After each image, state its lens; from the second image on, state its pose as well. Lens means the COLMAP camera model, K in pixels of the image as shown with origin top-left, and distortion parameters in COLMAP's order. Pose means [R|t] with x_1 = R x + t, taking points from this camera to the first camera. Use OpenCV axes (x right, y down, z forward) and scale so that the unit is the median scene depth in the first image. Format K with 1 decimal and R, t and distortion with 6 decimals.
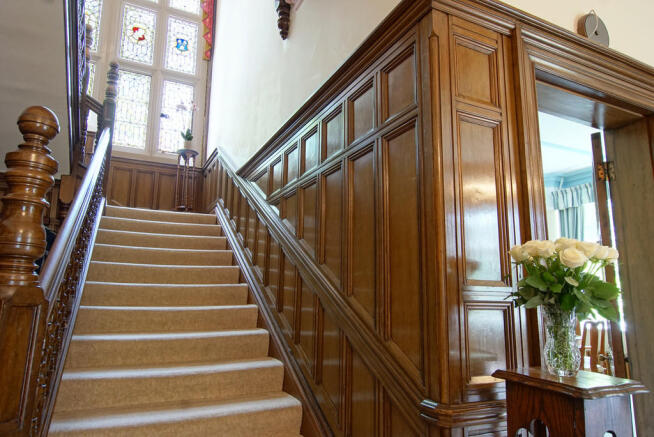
lens RADIAL K [[432.6, 0, 328.2], [0, 432.6, 219.9], [0, 0, 1]] dist [-0.005572, -0.000384]
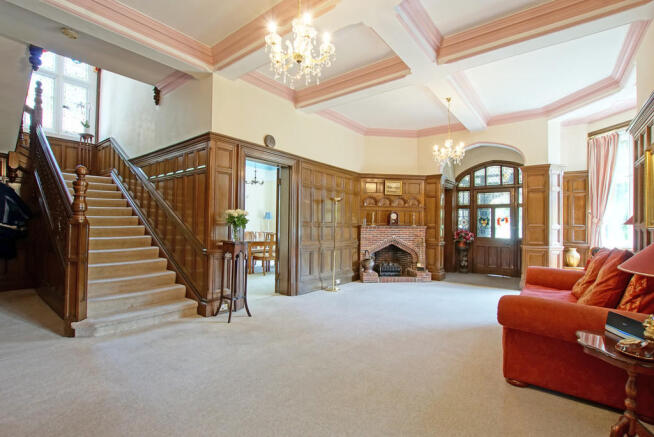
lens RADIAL K [[298.2, 0, 323.7], [0, 298.2, 221.1], [0, 0, 1]] dist [-0.032651, -0.000537]
pose [[0.901479, 0.002034, 0.432818, 0.012340], [-0.077441, 0.984611, 0.156667, -0.104728], [-0.425839, -0.174750, 0.887763, -0.564417]]
